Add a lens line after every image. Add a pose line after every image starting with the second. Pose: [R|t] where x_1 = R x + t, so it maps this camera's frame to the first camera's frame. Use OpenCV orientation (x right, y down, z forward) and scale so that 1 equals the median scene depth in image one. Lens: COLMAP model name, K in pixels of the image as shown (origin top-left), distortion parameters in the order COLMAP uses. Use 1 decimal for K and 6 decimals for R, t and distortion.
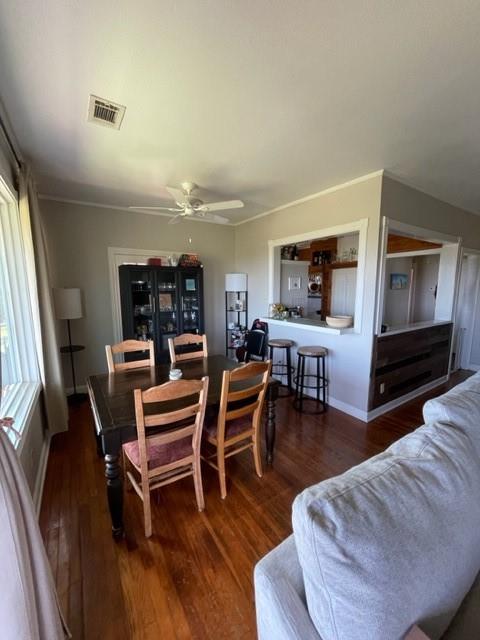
lens RADIAL K [[257.1, 0, 240.0], [0, 257.1, 320.0], [0, 0, 1]] dist [-0.002317, -0.000251]
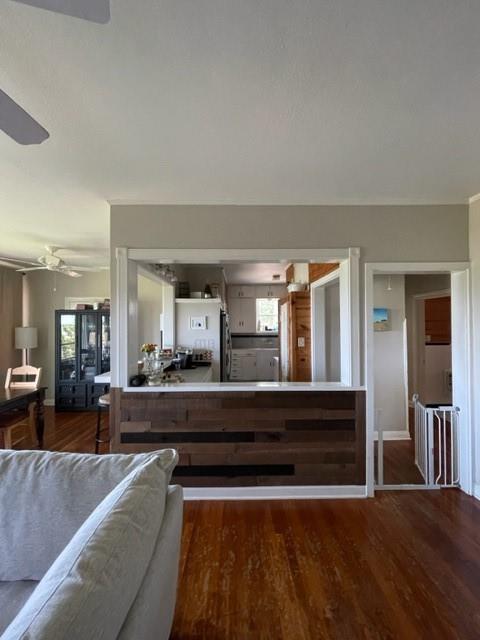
lens RADIAL K [[257.1, 0, 240.0], [0, 257.1, 320.0], [0, 0, 1]] dist [-0.002317, -0.000251]
pose [[0.843270, -0.009628, -0.537403, 0.917252], [-0.072871, 0.988560, -0.132057, -0.046623], [0.532527, 0.150521, 0.832922, 0.341082]]
